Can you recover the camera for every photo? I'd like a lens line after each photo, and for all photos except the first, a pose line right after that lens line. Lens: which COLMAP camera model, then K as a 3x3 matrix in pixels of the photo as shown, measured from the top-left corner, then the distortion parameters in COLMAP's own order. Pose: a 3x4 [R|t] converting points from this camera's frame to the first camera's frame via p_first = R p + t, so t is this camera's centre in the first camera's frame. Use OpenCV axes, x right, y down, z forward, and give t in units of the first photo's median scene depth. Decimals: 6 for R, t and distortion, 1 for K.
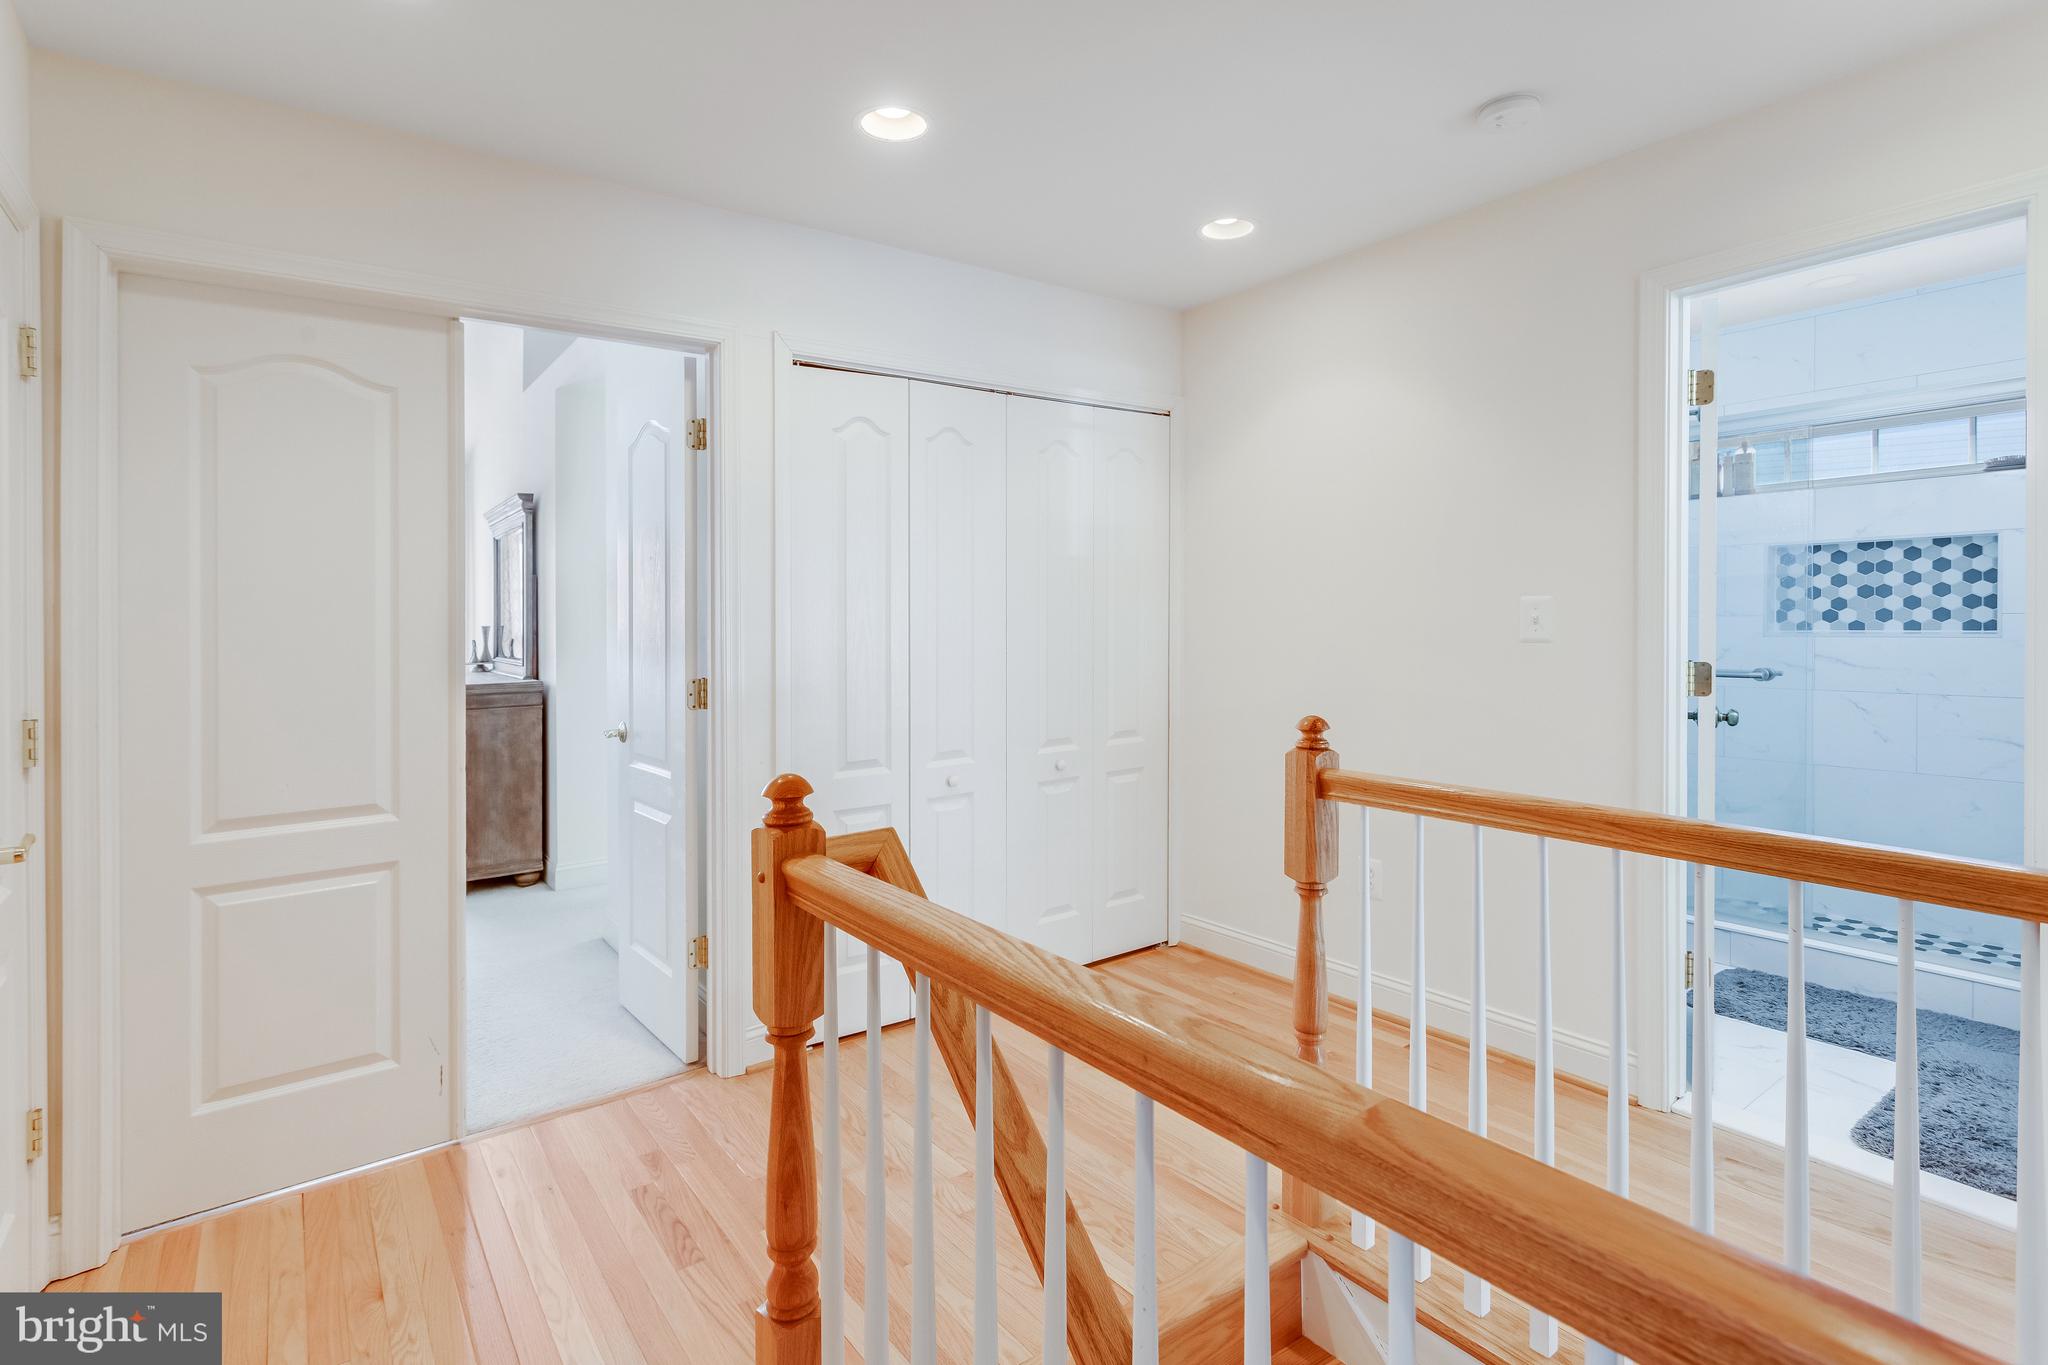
lens RADIAL K [[1009.1, 0, 1040.0], [0, 1009.1, 630.8], [0, 0, 1]] dist [0.001640, 0.001275]
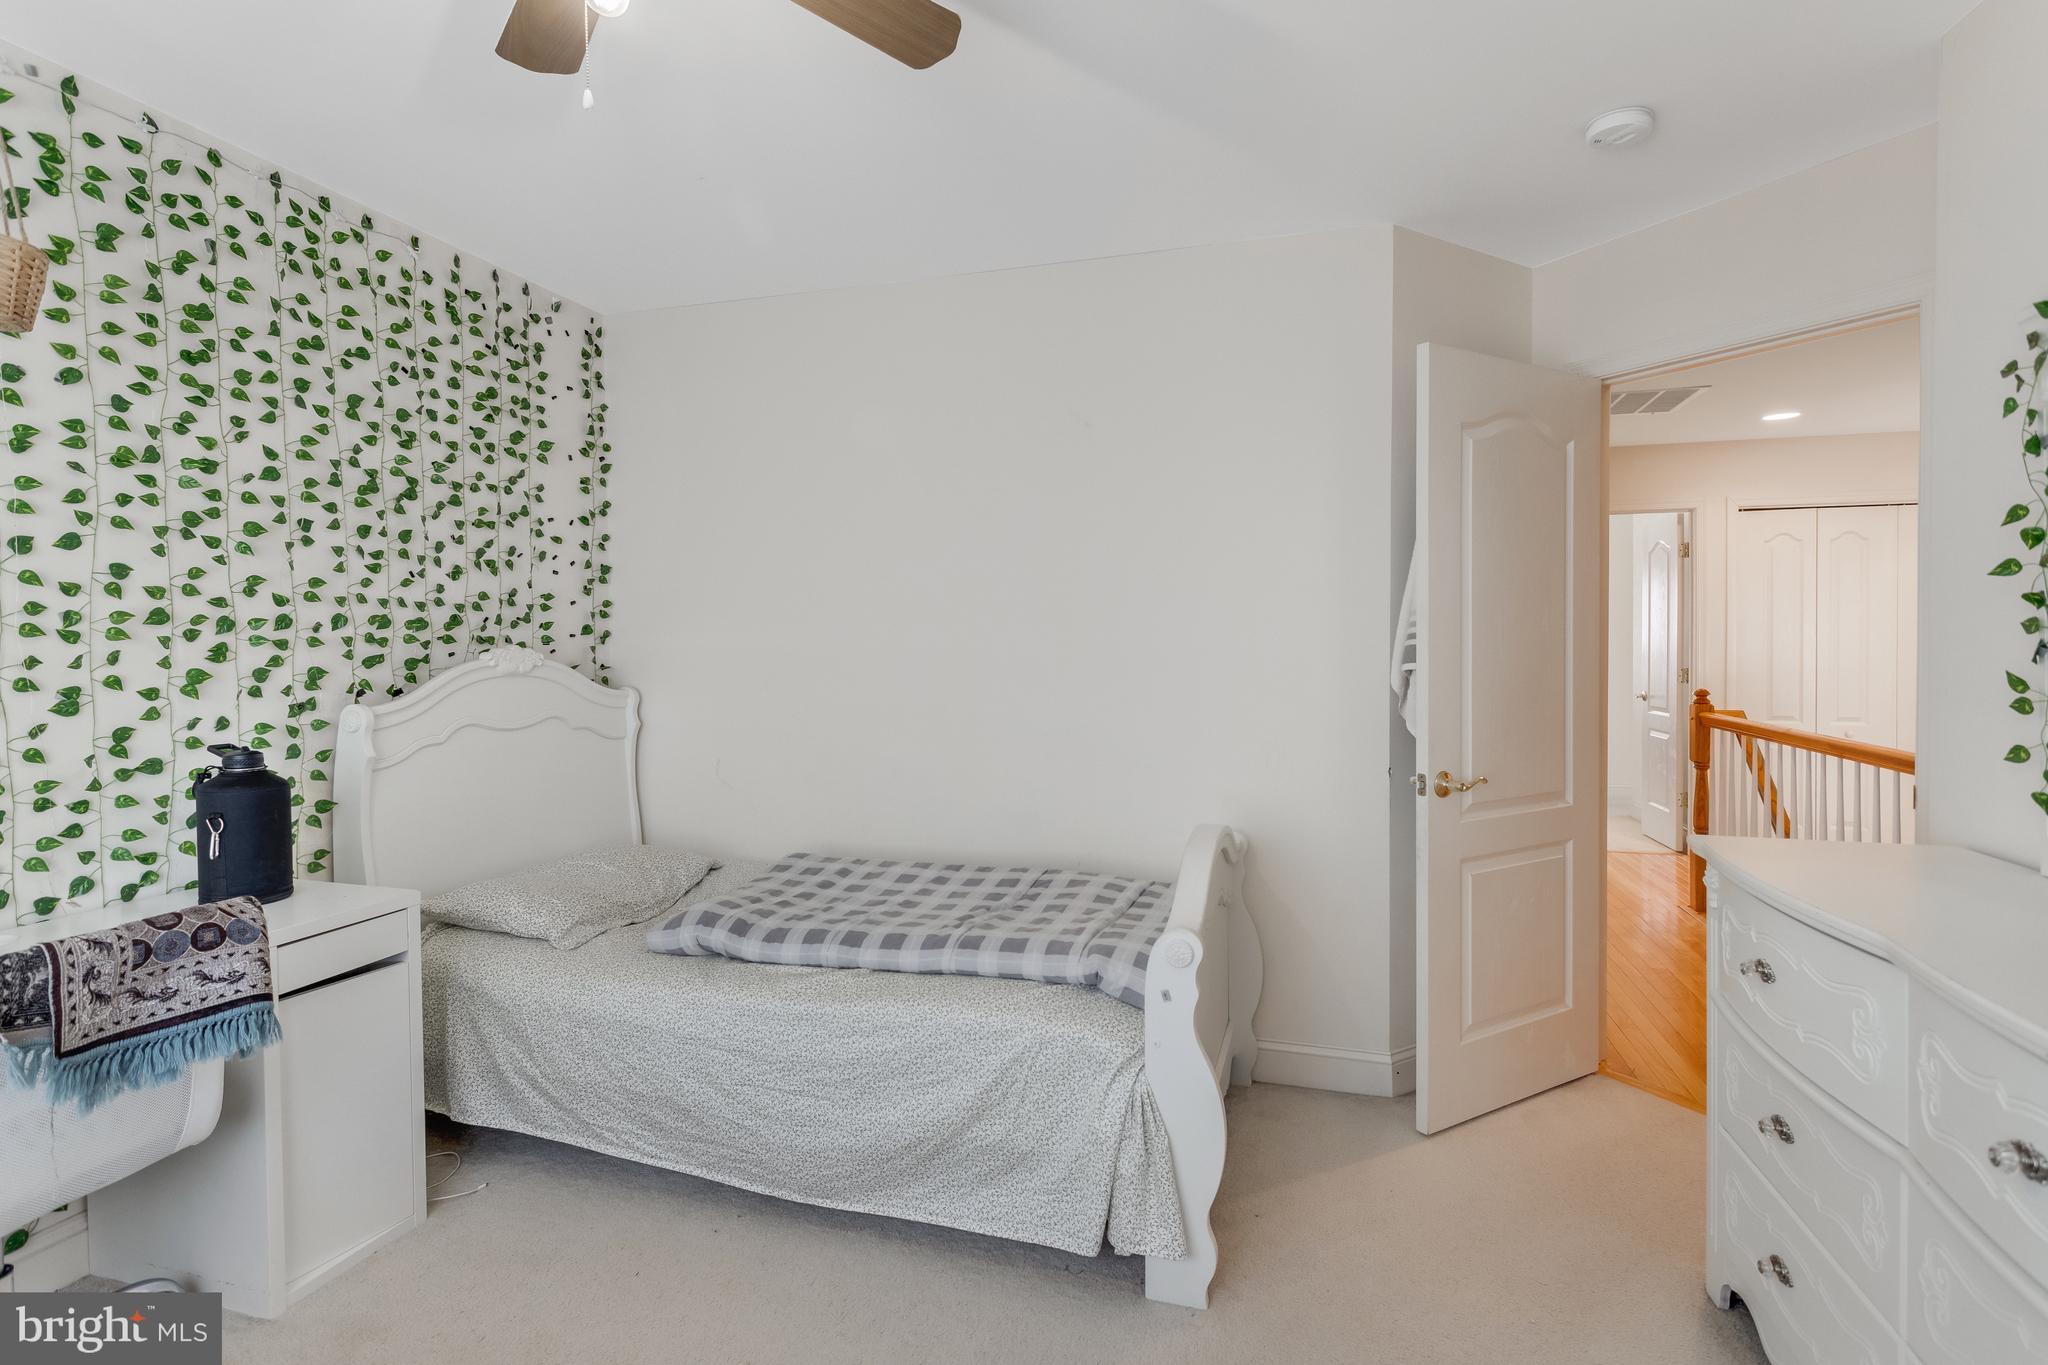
lens RADIAL K [[1009.1, 0, 1040.0], [0, 1009.1, 630.8], [0, 0, 1]] dist [0.001640, 0.001275]
pose [[0.603678, -0.003375, -0.797221, 0.500418], [-0.009951, 0.999881, -0.011768, 0.004991], [0.797166, 0.015038, 0.603573, -1.266771]]
